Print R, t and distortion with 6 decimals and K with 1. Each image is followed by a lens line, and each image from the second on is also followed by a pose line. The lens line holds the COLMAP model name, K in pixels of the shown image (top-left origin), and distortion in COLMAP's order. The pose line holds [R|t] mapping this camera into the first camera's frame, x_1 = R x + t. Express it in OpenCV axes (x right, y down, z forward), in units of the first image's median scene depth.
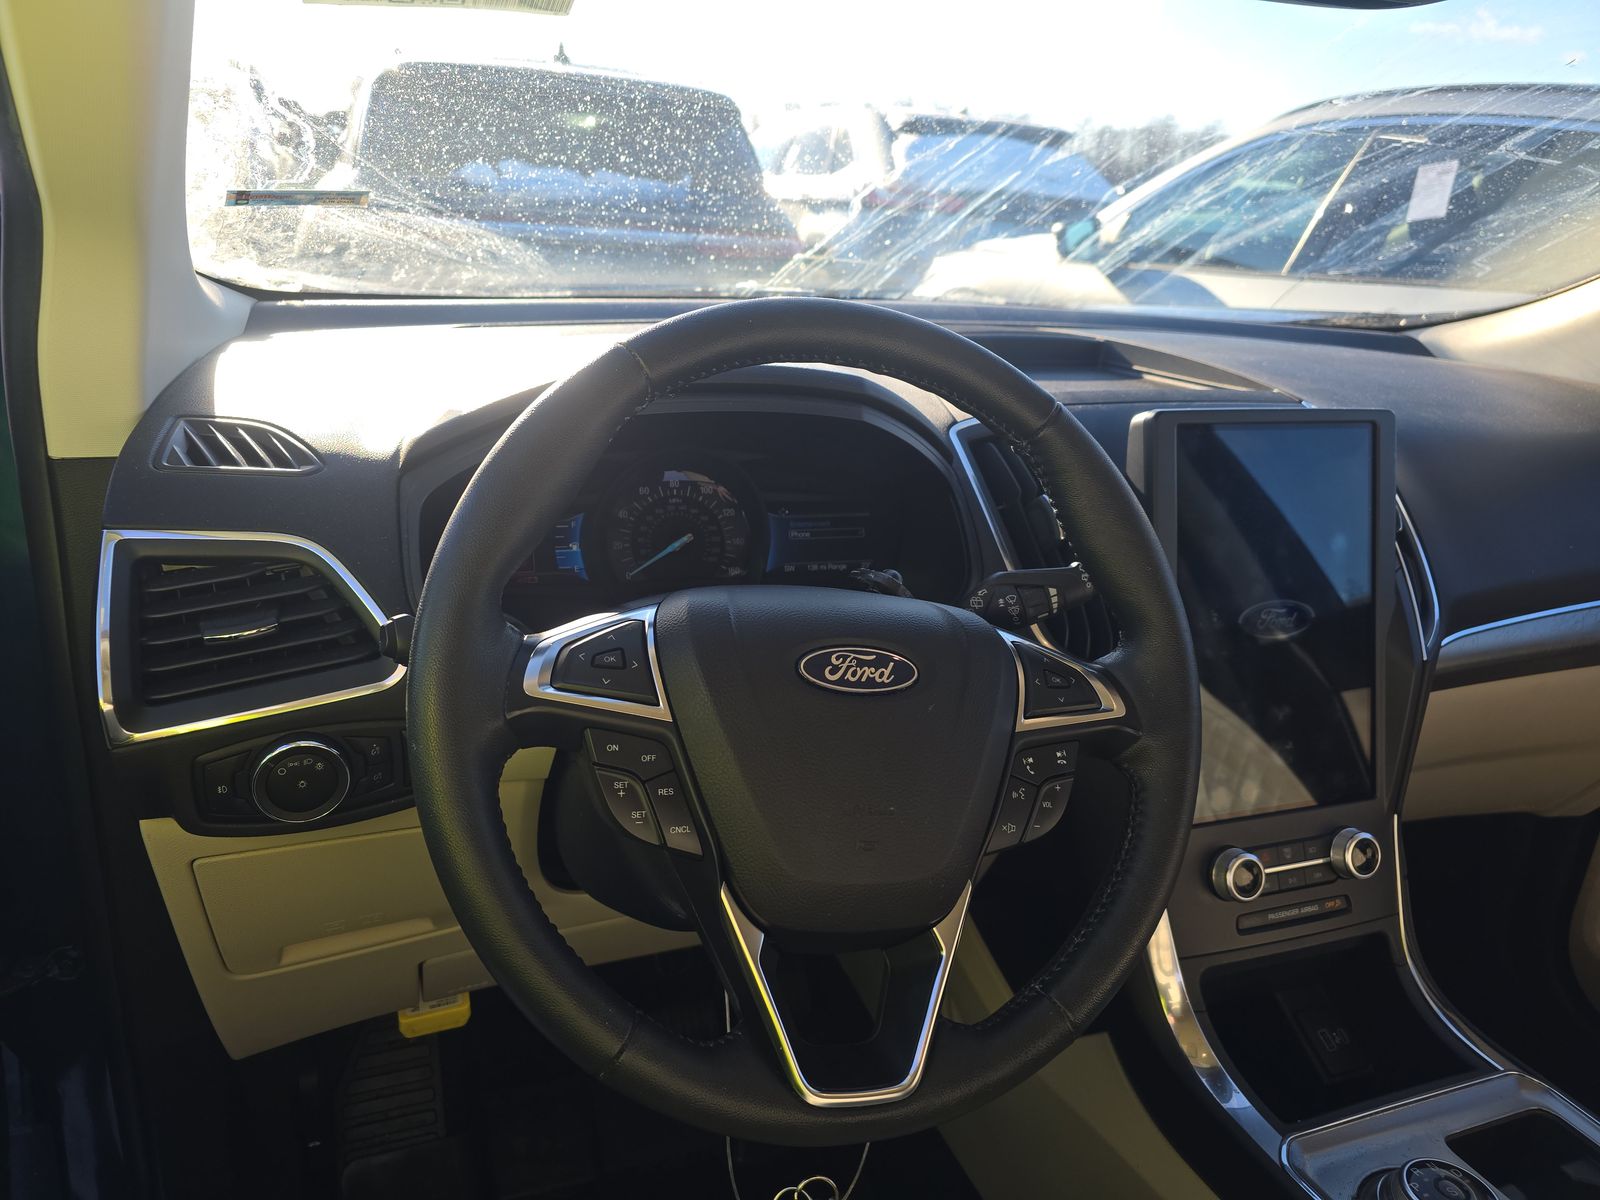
lens RADIAL K [[1073.3, 0, 772.8], [0, 1073.3, 601.1], [0, 0, 1]] dist [0.186697, -0.337887]
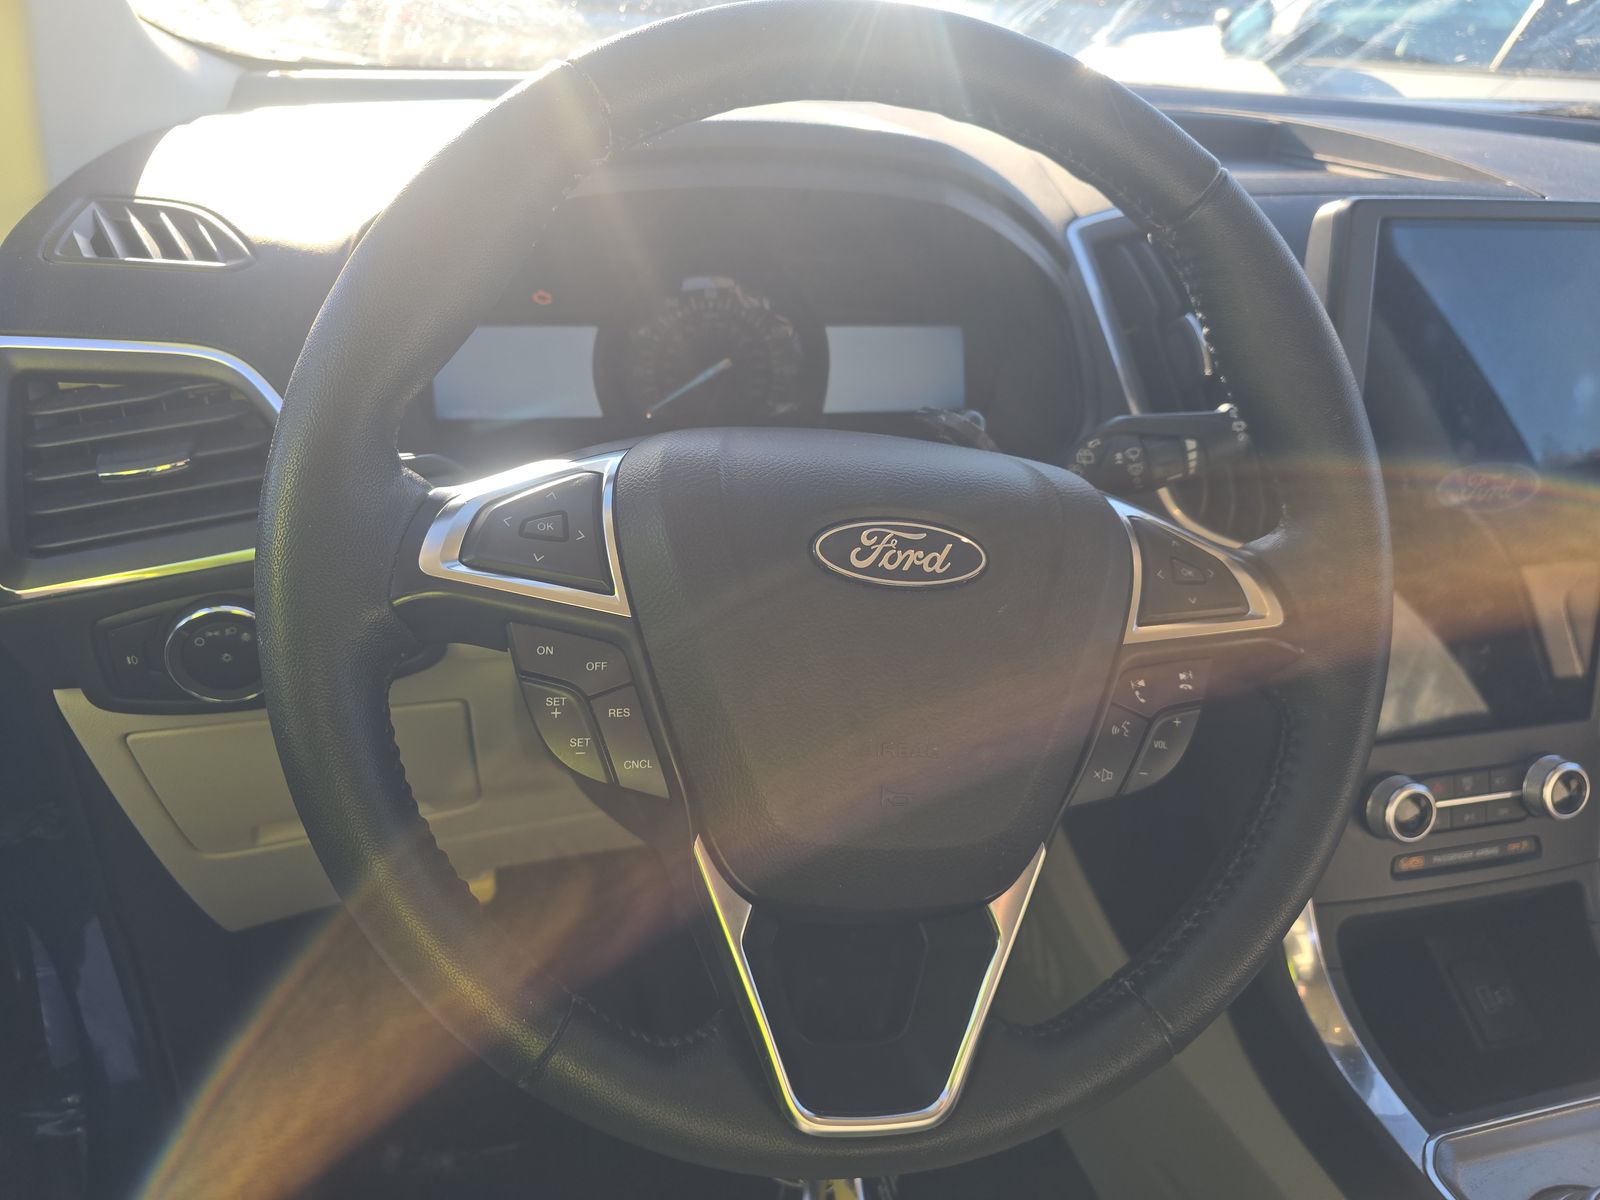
lens RADIAL K [[1072.4, 0, 786.1], [0, 1072.4, 581.4], [0, 0, 1]] dist [0.072858, -0.090271]
pose [[0.994751, 0.039480, -0.094400, 0.057379], [-0.026838, 0.990936, 0.131625, -0.006377], [0.098741, -0.128400, 0.986795, 0.235786]]
